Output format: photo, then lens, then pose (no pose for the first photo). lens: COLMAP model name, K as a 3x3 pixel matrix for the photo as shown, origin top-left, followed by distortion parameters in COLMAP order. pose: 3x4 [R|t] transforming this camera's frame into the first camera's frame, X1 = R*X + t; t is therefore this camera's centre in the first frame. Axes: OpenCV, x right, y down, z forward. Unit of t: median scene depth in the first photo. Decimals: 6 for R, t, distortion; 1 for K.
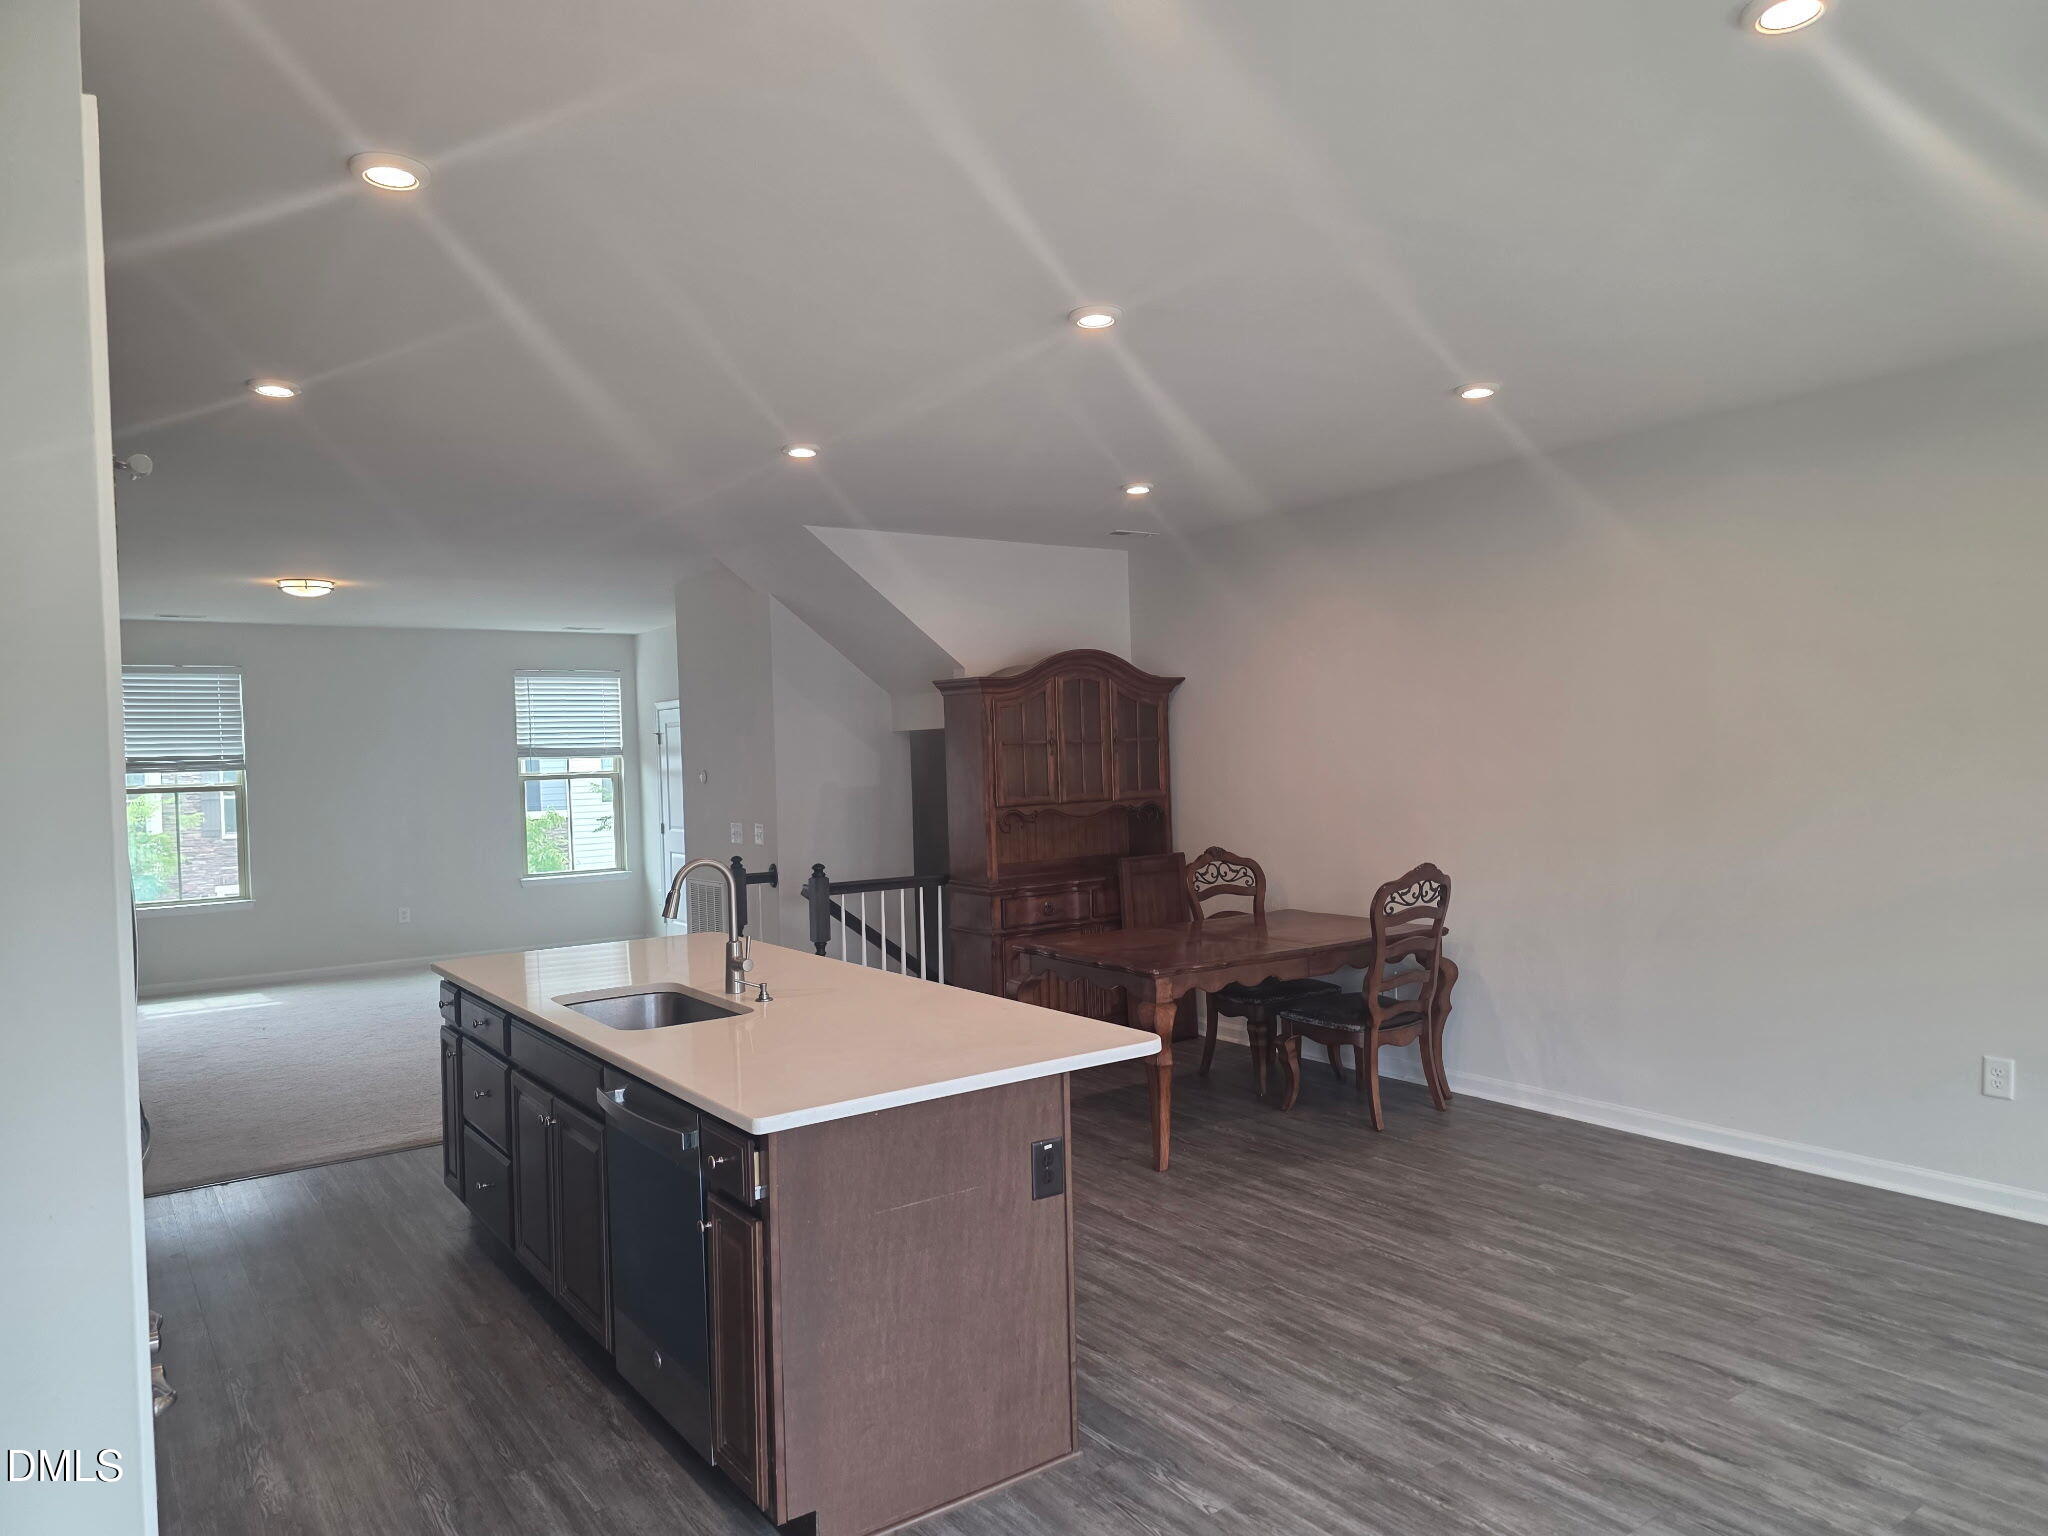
lens RADIAL K [[1404.1, 0, 1020.0], [0, 1404.1, 756.5], [0, 0, 1]] dist [0.019918, -0.019858]
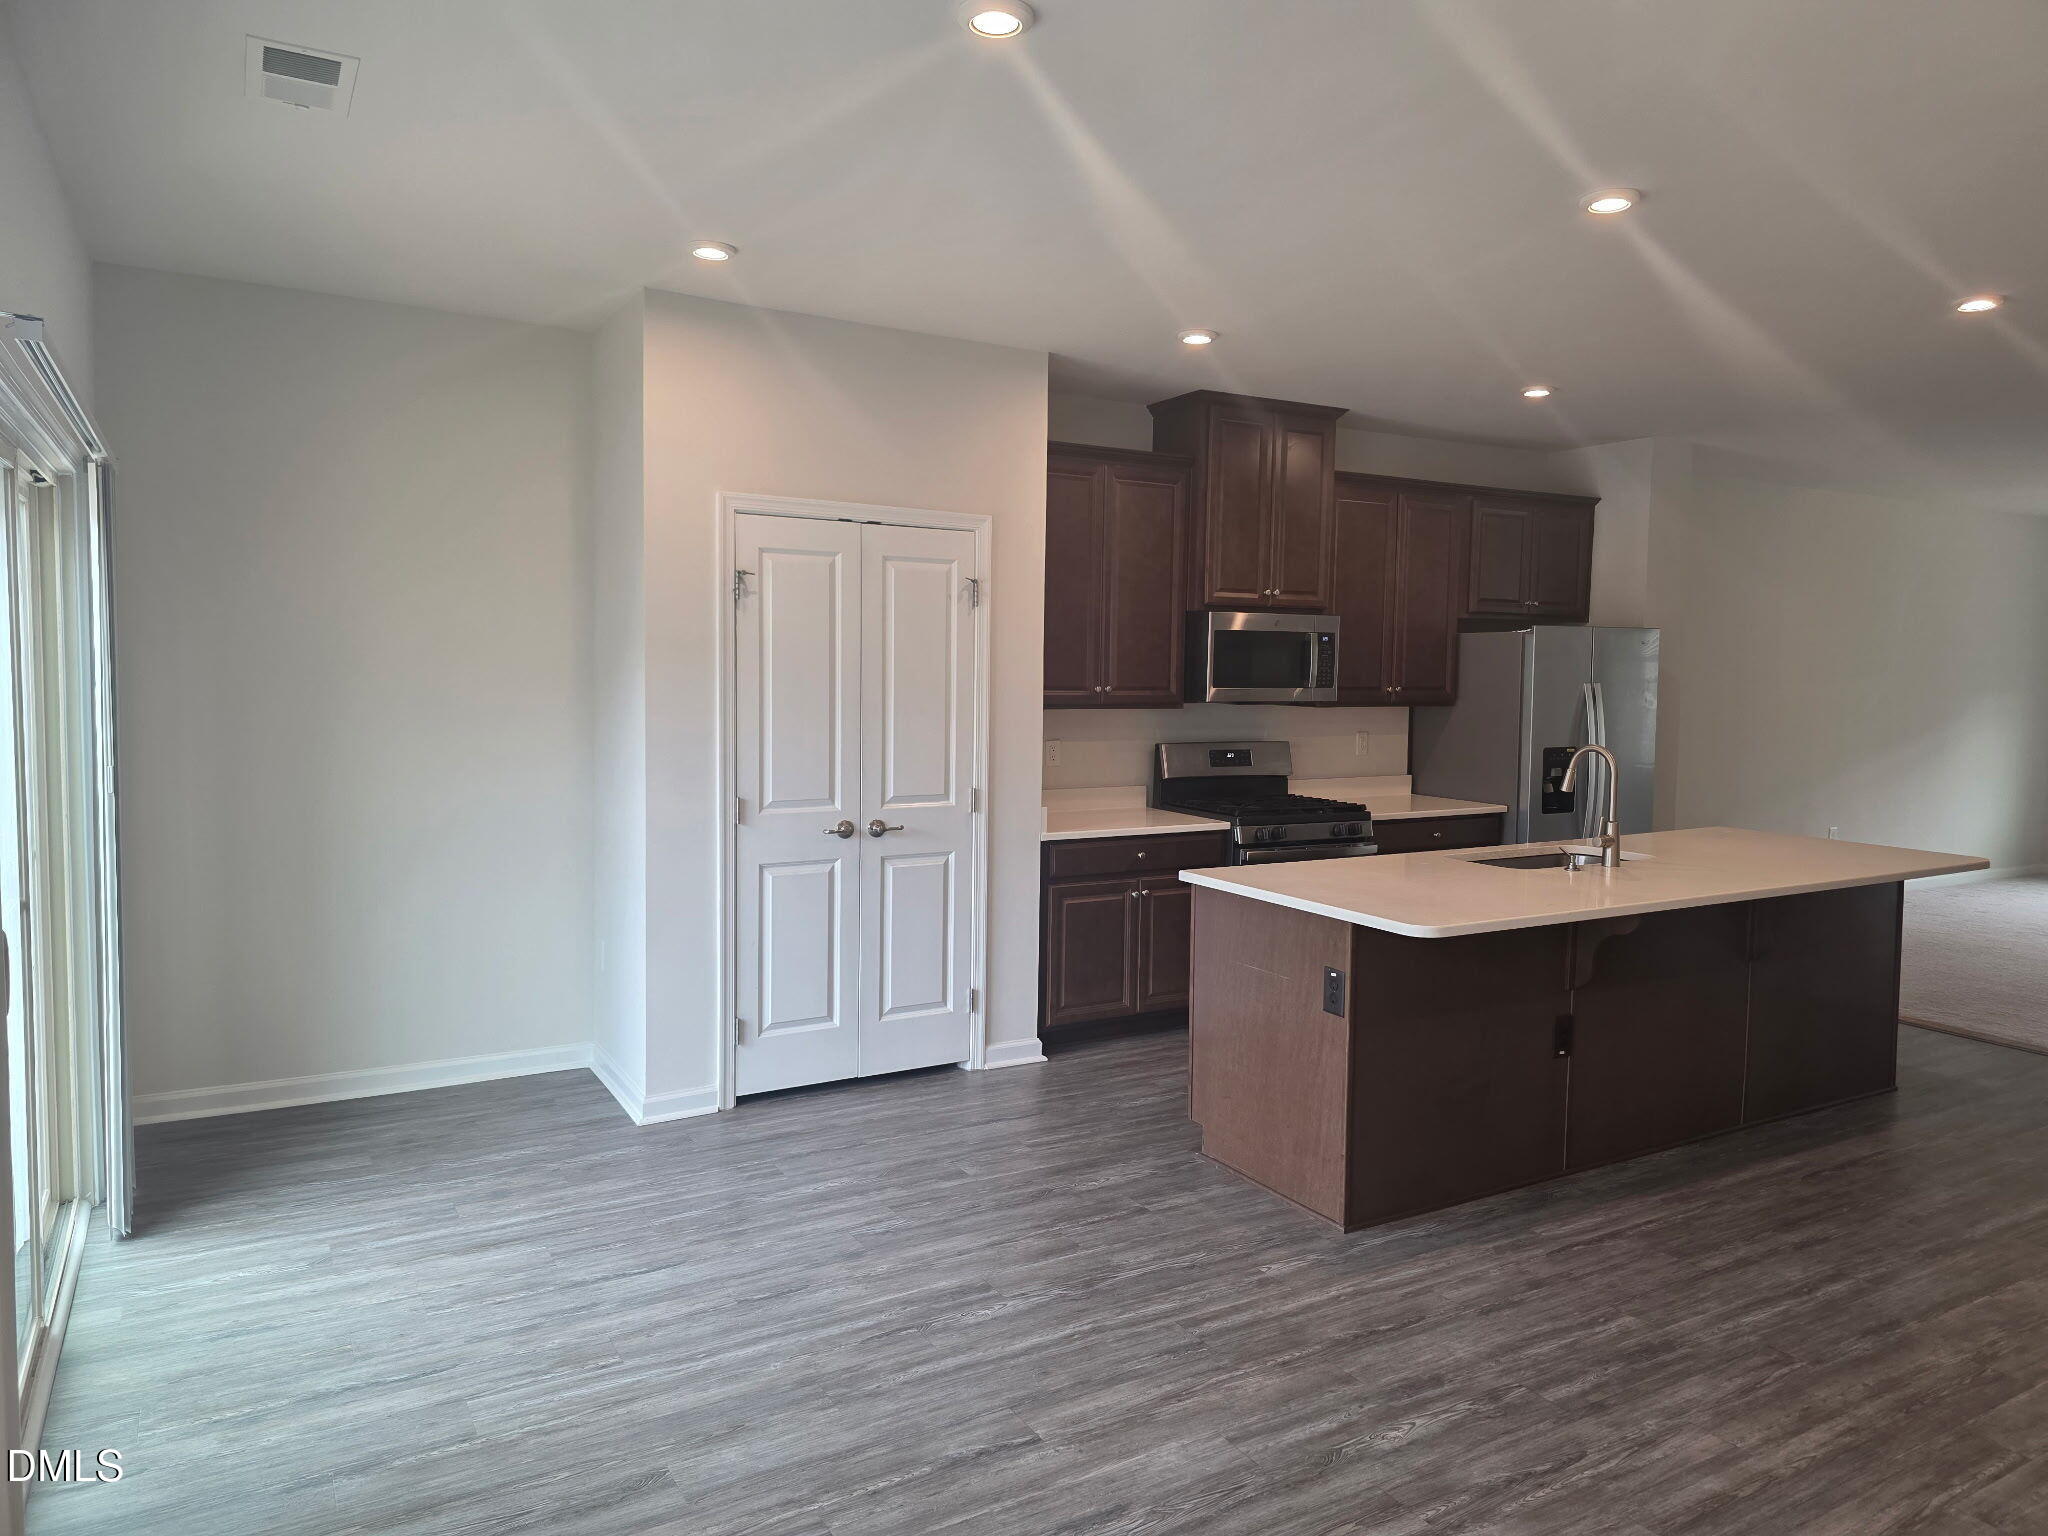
lens RADIAL K [[1404.1, 0, 1023.2], [0, 1404.1, 768.8], [0, 0, 1]] dist [0.019918, -0.019858]
pose [[-0.114004, 0.103451, -0.988079, 1.111704], [-0.012610, 0.994333, 0.105561, -0.029434], [0.993400, 0.024494, -0.112053, 0.756705]]
